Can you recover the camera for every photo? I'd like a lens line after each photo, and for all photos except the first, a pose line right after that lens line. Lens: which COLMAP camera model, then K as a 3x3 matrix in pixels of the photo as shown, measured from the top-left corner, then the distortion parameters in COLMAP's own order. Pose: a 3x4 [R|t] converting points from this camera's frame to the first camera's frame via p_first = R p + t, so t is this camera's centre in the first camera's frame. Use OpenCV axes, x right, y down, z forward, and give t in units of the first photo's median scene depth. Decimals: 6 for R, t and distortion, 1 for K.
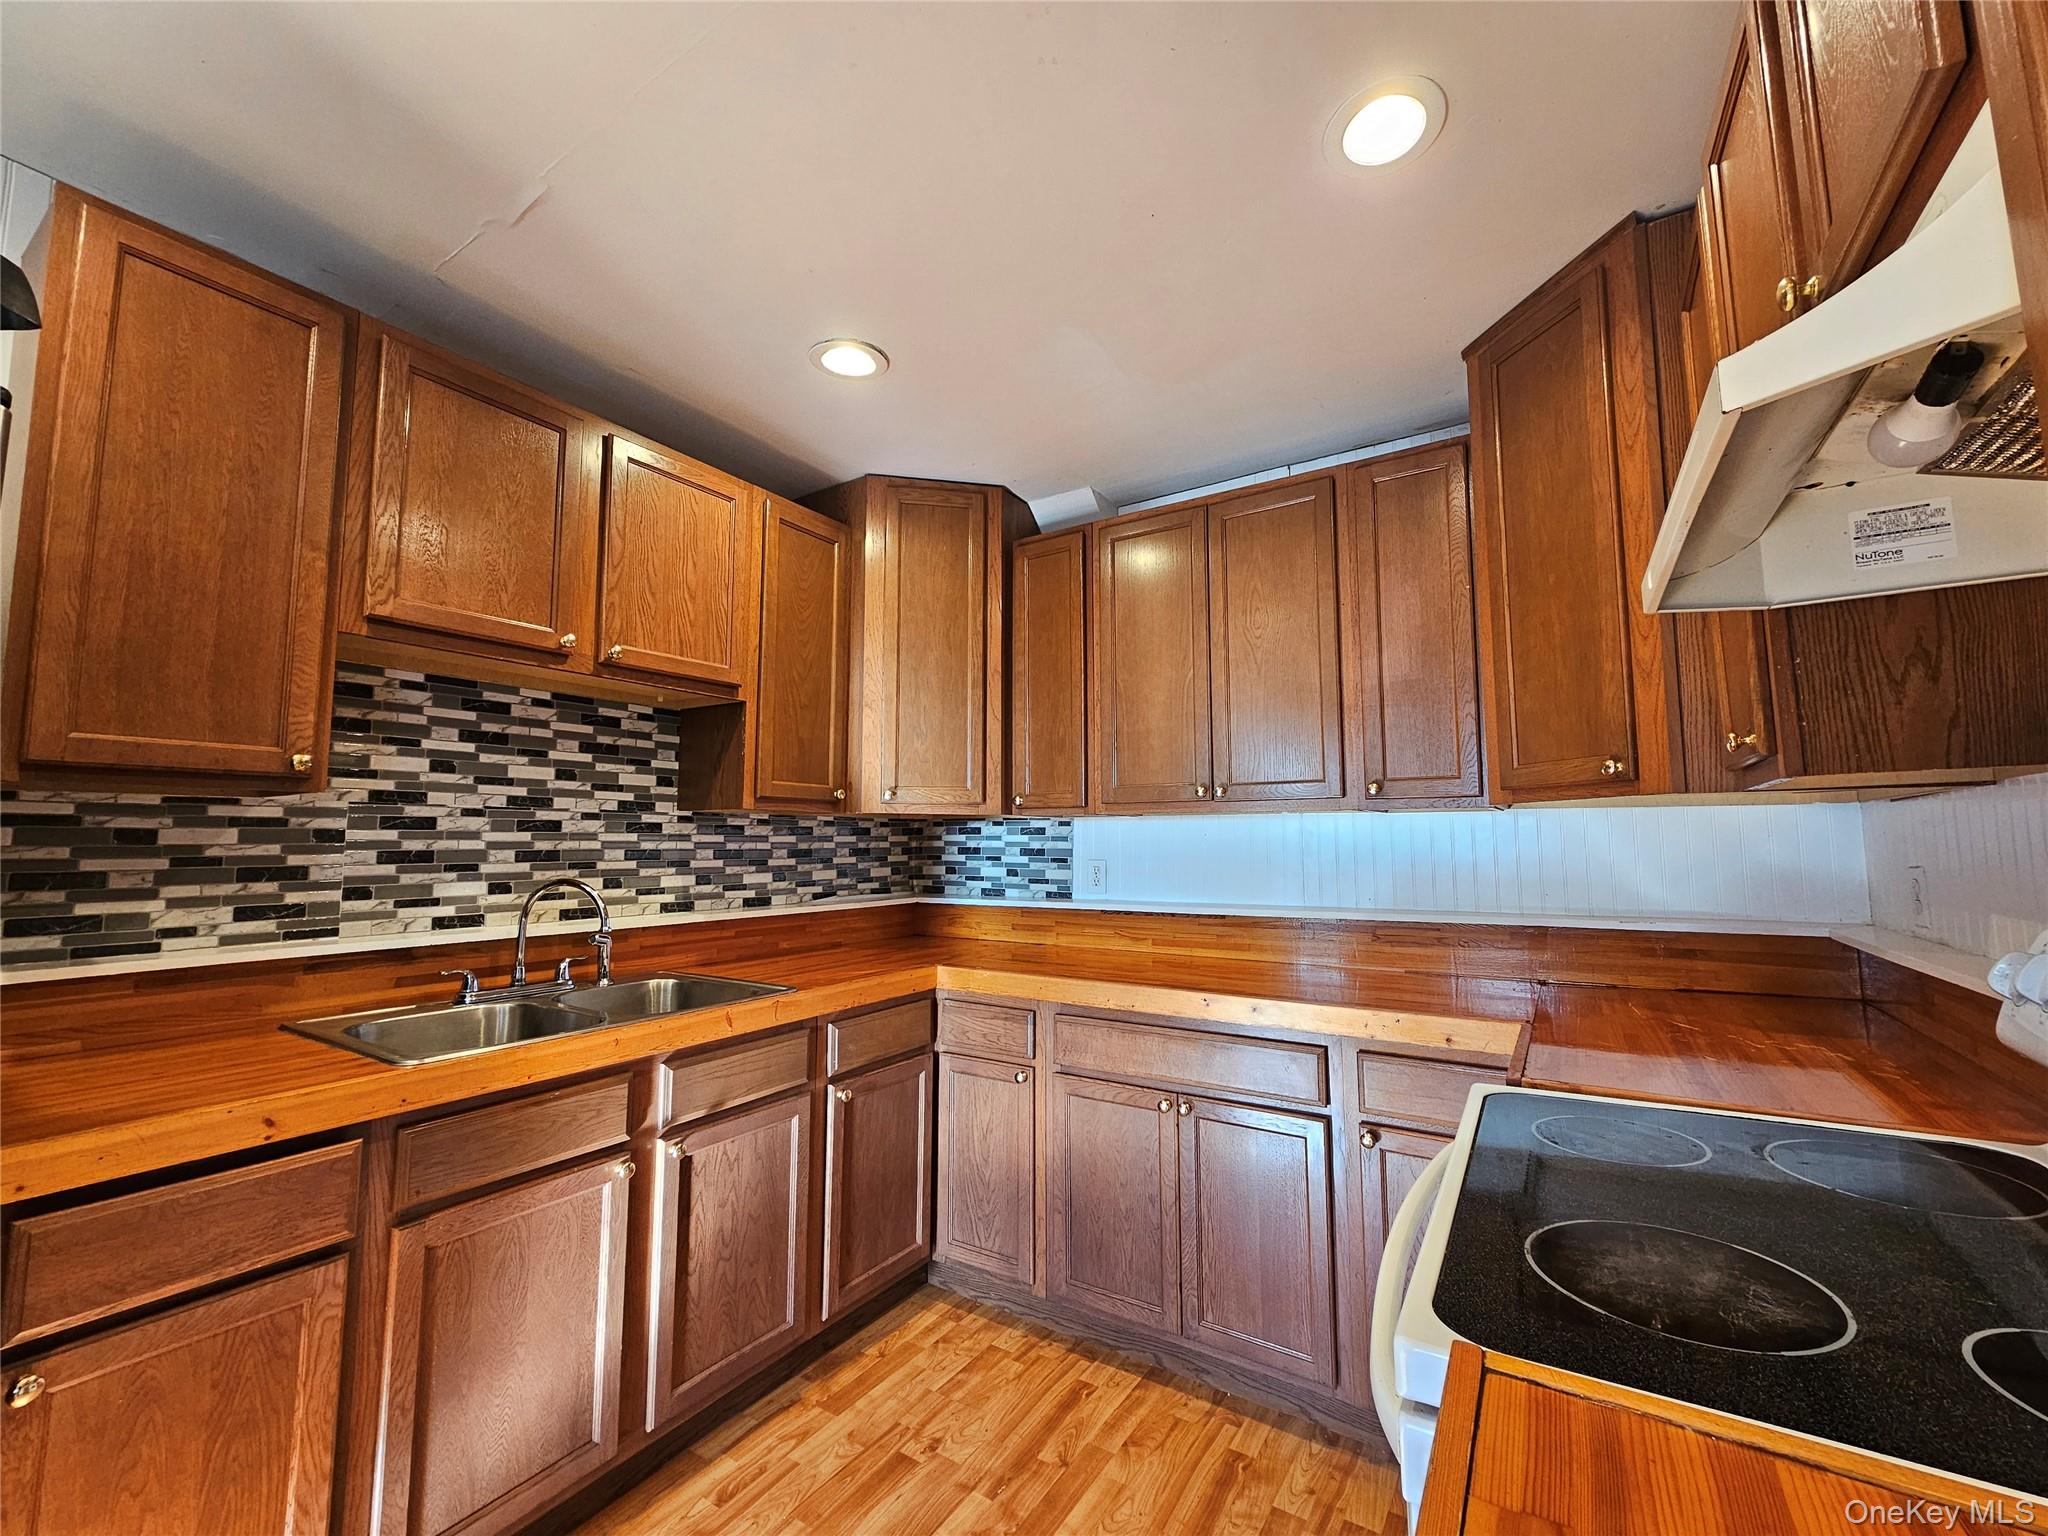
lens RADIAL K [[834.9, 0, 1032.2], [0, 834.9, 769.7], [0, 0, 1]] dist [-0.001225, 0.000124]
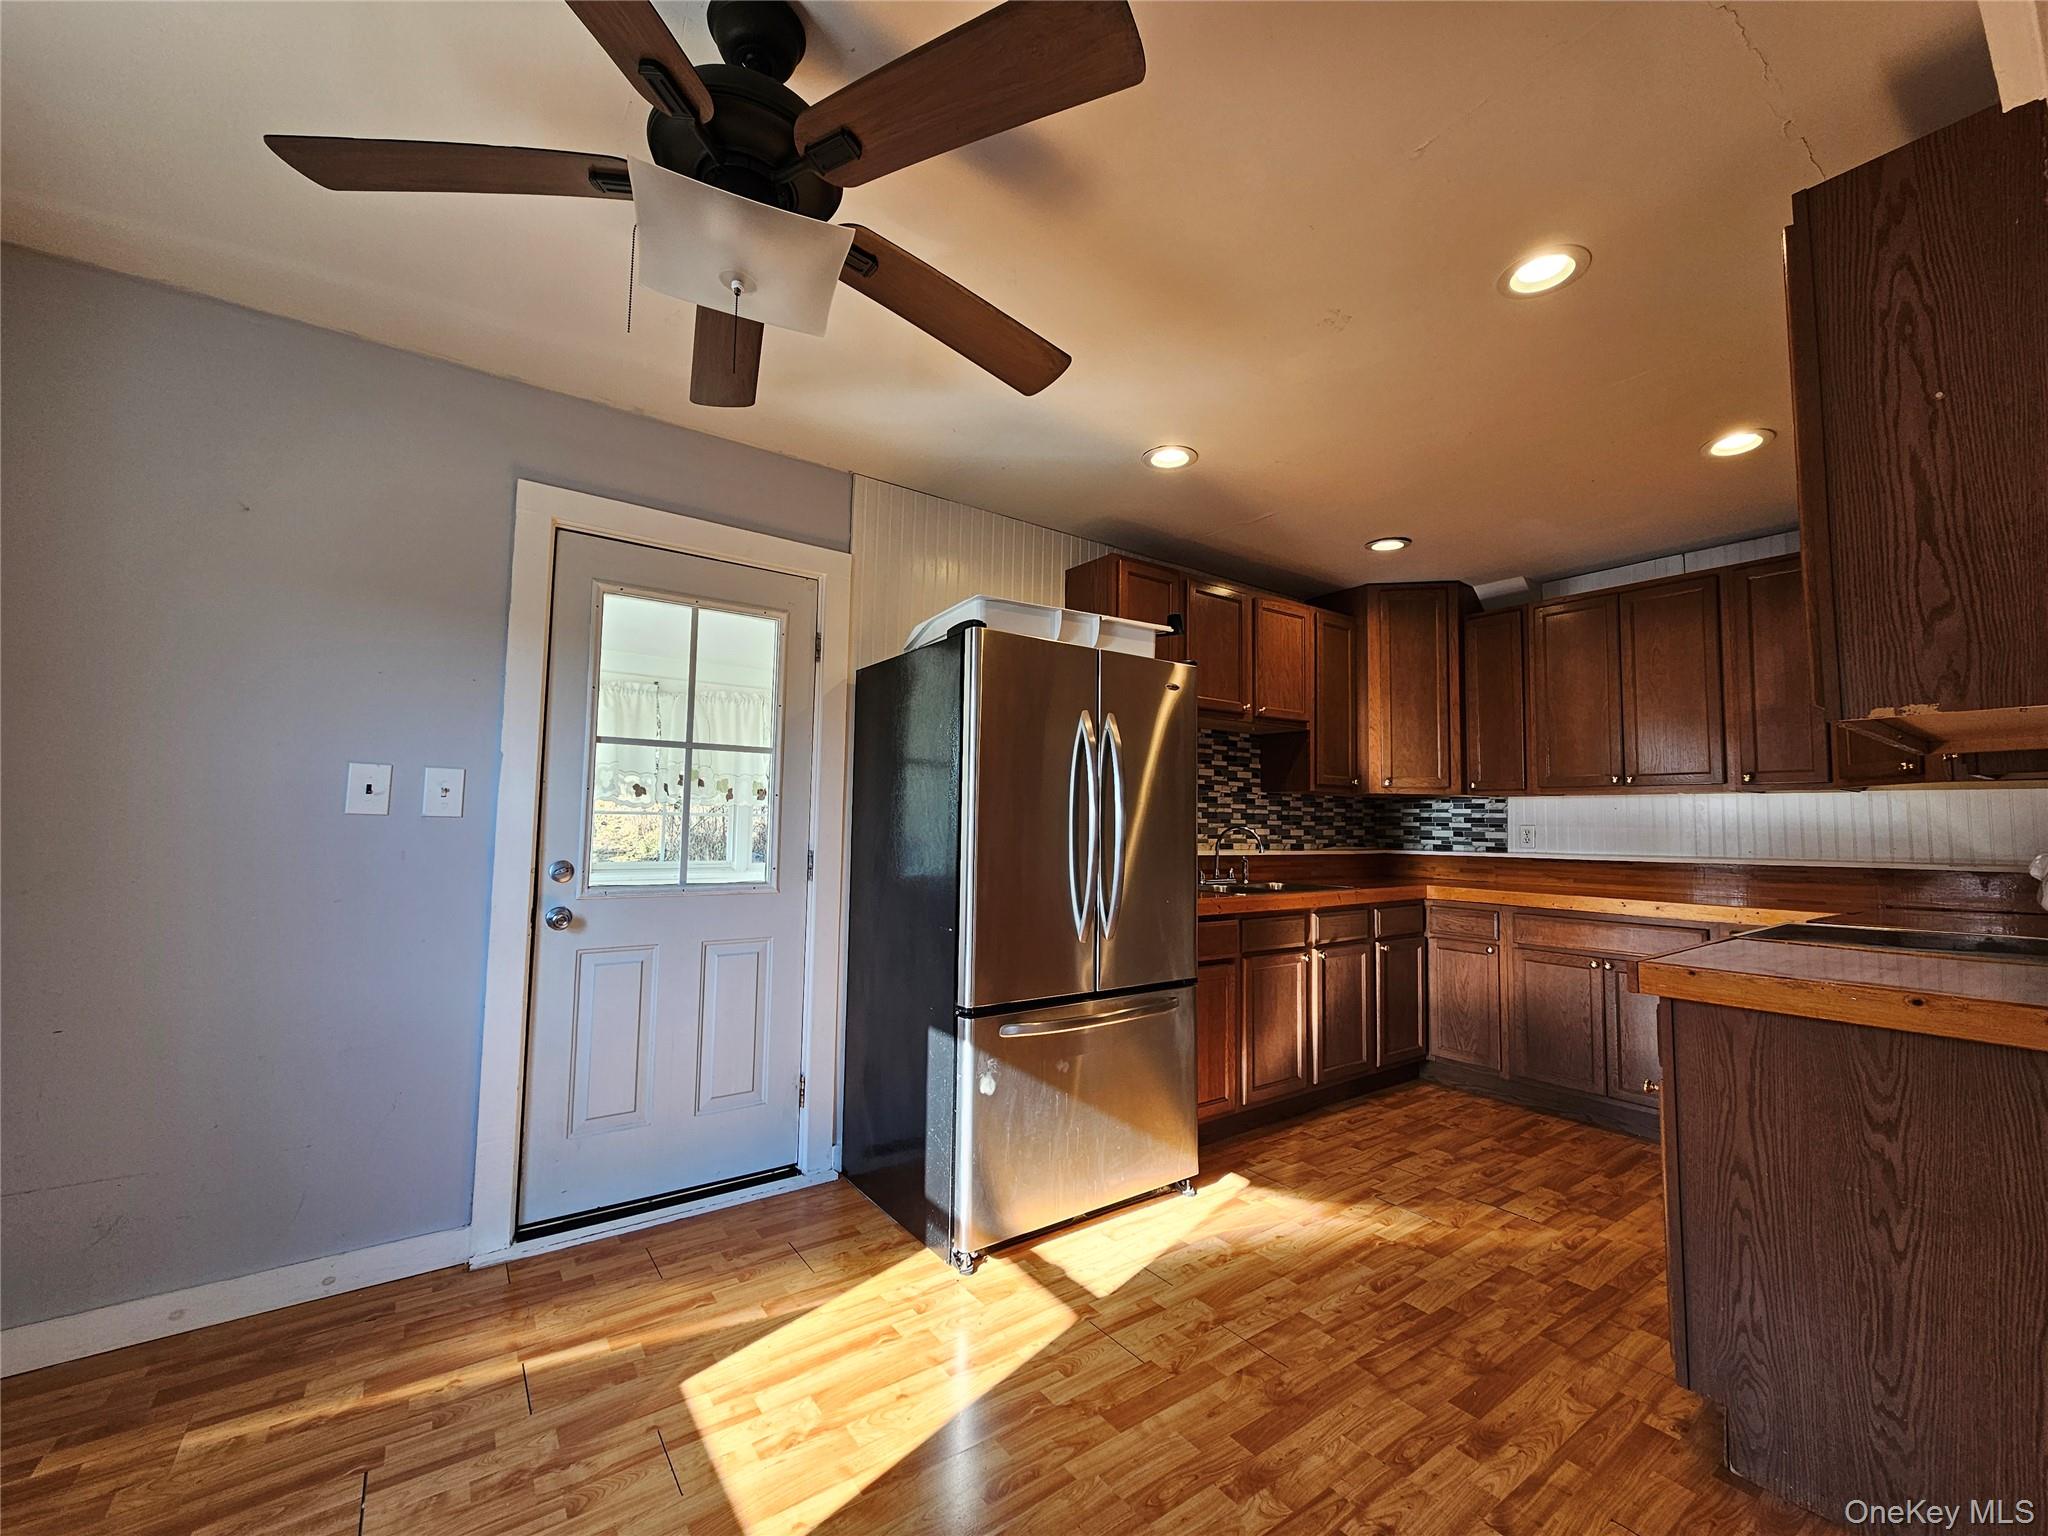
lens RADIAL K [[834.9, 0, 1033.1], [0, 834.9, 770.9], [0, 0, 1]] dist [-0.001225, 0.000124]
pose [[0.930698, -0.009211, -0.365672, -0.259446], [0.016985, 0.999693, 0.018047, -0.039728], [0.365394, -0.023007, 0.930569, -0.920271]]
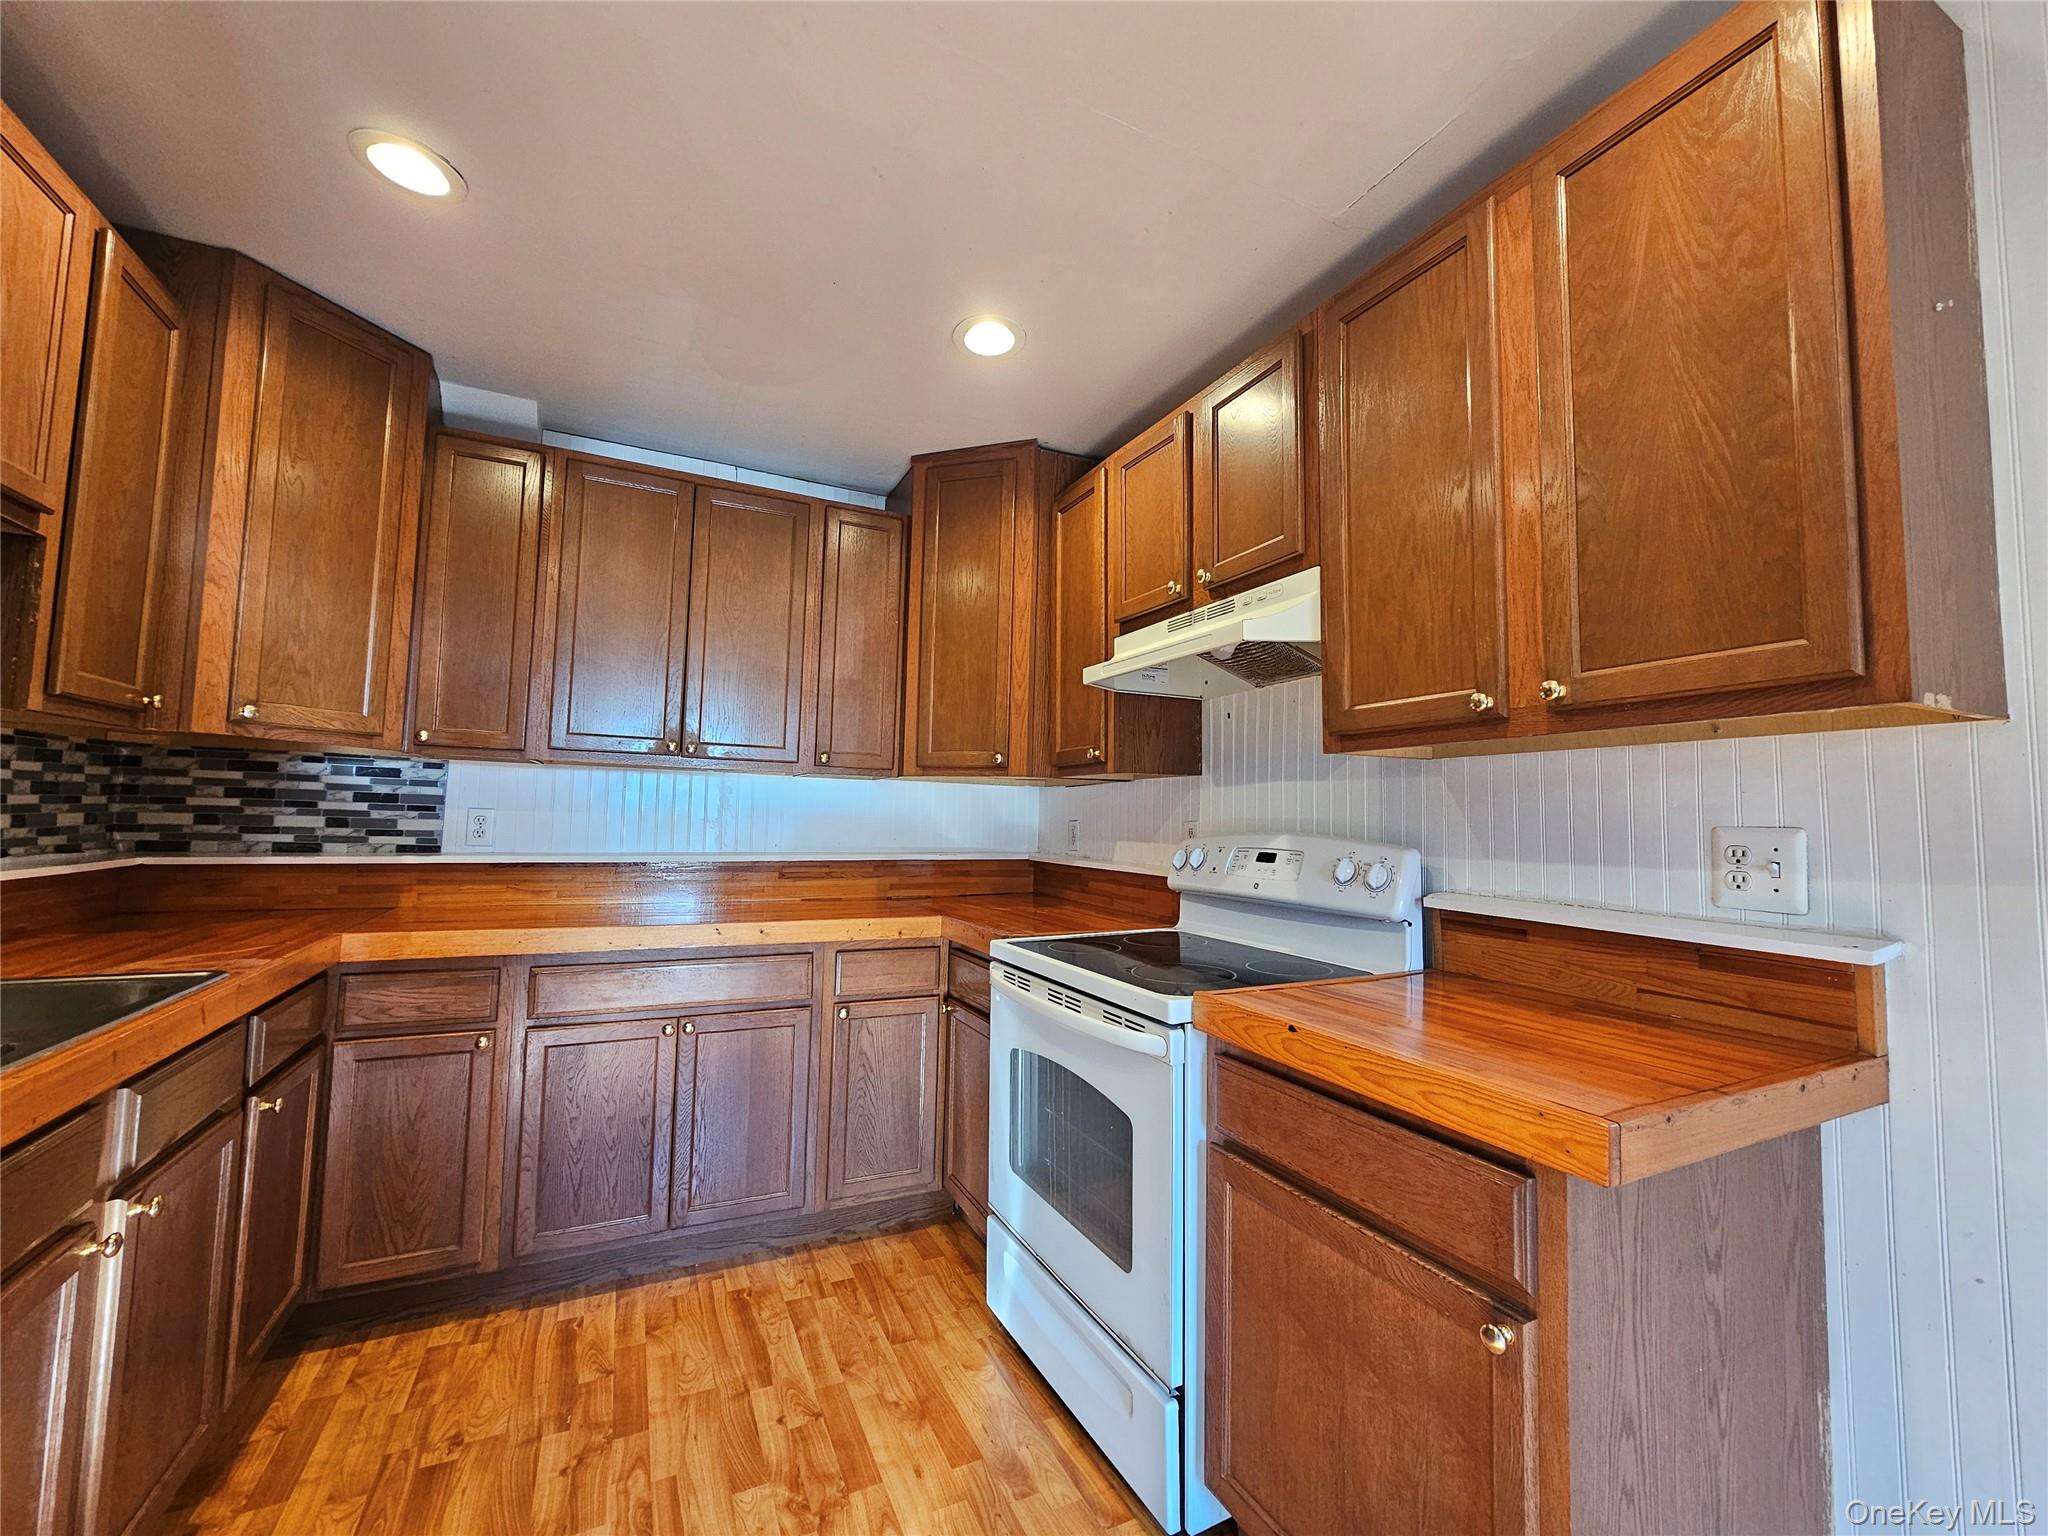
lens RADIAL K [[834.9, 0, 1033.3], [0, 834.9, 770.6], [0, 0, 1]] dist [-0.001225, 0.000124]
pose [[0.517072, 0.064971, 0.853472, -0.511801], [-0.100101, 0.994863, -0.015089, 0.028536], [-0.850068, -0.077632, 0.520920, 0.041473]]
